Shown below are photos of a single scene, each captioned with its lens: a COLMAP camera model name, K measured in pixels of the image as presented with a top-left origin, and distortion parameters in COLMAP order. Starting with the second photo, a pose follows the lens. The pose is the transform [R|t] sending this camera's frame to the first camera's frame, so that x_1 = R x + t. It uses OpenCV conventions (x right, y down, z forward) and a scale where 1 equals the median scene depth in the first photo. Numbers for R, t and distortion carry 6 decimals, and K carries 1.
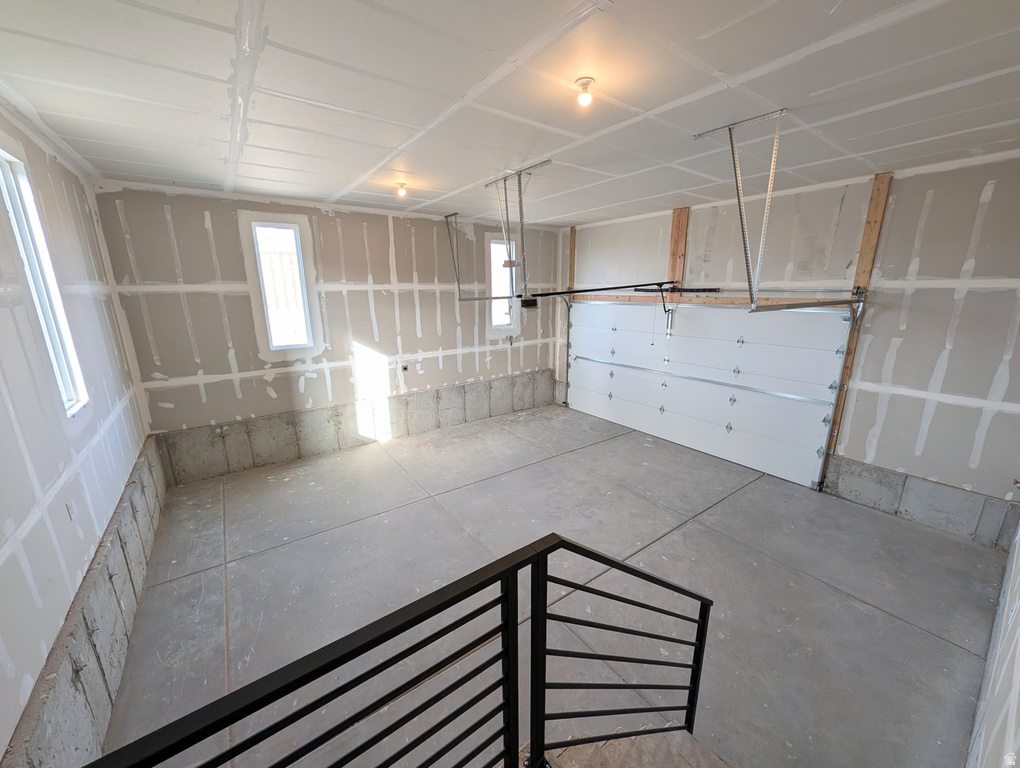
lens RADIAL K [[395.0, 0, 512.1], [0, 395.0, 386.2], [0, 0, 1]] dist [0.000787, 0.000550]
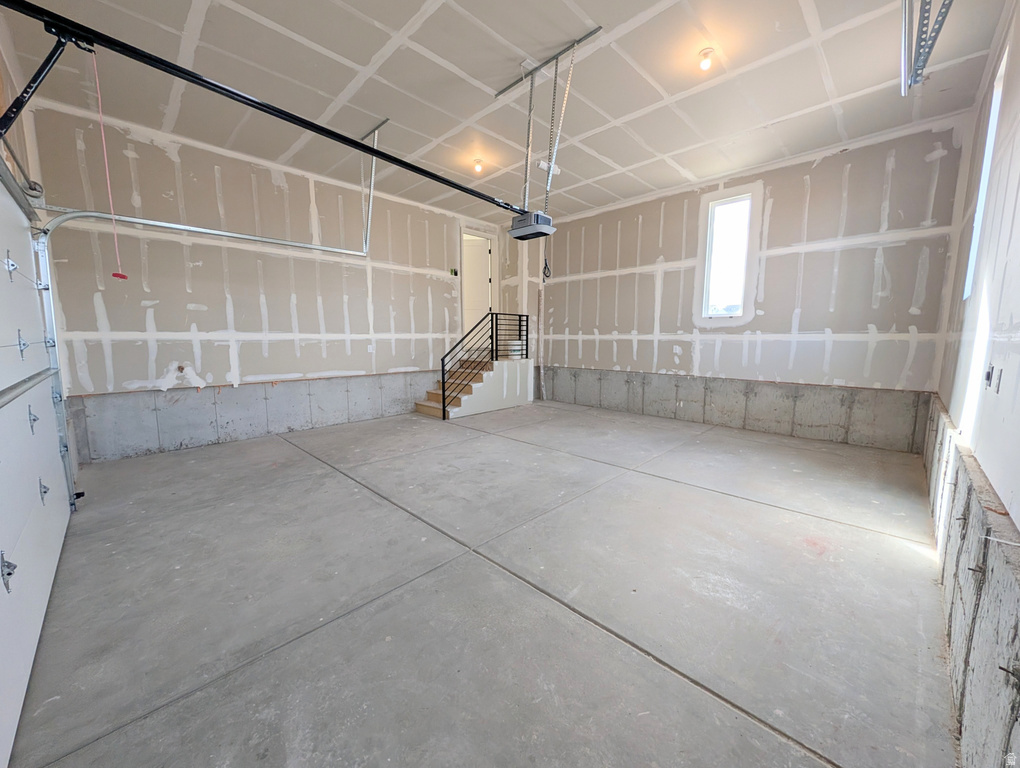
lens RADIAL K [[395.0, 0, 512.6], [0, 395.0, 383.3], [0, 0, 1]] dist [0.000787, 0.000550]
pose [[-0.987997, 0.021327, -0.152994, 0.164567], [-0.034993, 0.933776, 0.356143, -0.175850], [0.150458, 0.357222, -0.921822, 1.606372]]
